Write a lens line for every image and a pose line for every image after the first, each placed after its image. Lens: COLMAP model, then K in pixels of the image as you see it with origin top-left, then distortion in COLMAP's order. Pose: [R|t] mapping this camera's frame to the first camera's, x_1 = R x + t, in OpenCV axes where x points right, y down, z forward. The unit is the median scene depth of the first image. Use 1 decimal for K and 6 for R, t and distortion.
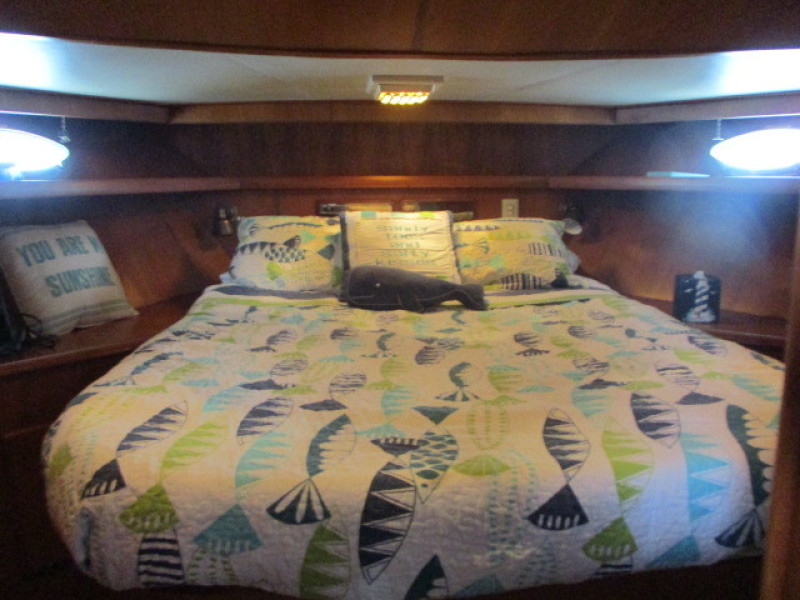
lens RADIAL K [[653.3, 0, 404.5], [0, 653.3, 298.9], [0, 0, 1]] dist [-0.001250, 0.001378]
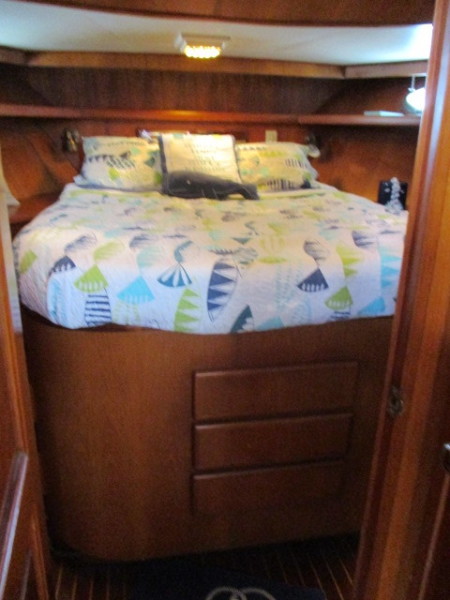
lens RADIAL K [[490.0, 0, 225.0], [0, 490.0, 300.0], [0, 0, 1]] dist [-0.001250, 0.001378]
pose [[0.995491, -0.008086, 0.094515, -0.066348], [-0.006523, 0.988167, 0.153241, 0.074018], [-0.094636, -0.153167, 0.983658, -0.161161]]
